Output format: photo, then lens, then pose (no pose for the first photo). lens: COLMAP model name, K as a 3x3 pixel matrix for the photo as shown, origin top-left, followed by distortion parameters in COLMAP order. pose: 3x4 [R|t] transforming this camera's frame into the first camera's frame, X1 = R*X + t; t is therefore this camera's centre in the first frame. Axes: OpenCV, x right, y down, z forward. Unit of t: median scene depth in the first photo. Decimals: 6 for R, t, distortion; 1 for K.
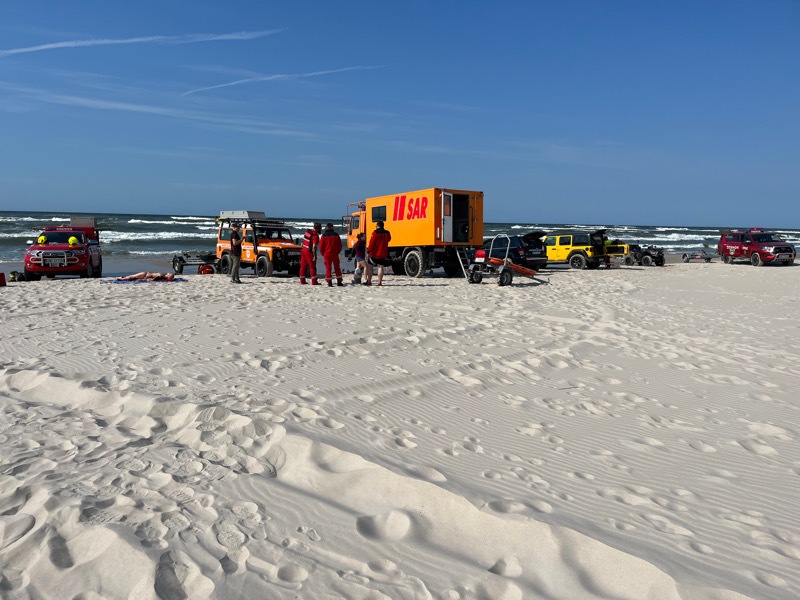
lens RADIAL K [[609.4, 0, 400.0], [0, 609.4, 300.0], [0, 0, 1]] dist [0.039490, -0.006730]
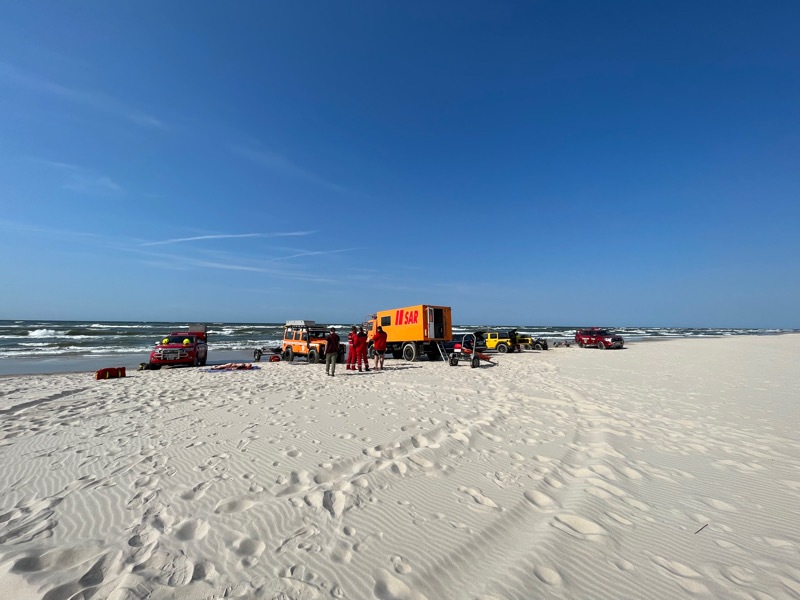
lens RADIAL K [[322.9, 0, 400.0], [0, 322.9, 300.0], [0, 0, 1]] dist [-0.001585, -0.000179]
pose [[0.998507, -0.006899, 0.054182, -0.048571], [0.017757, 0.979106, -0.202573, -0.024976], [-0.051653, 0.203233, 0.977767, 0.169988]]
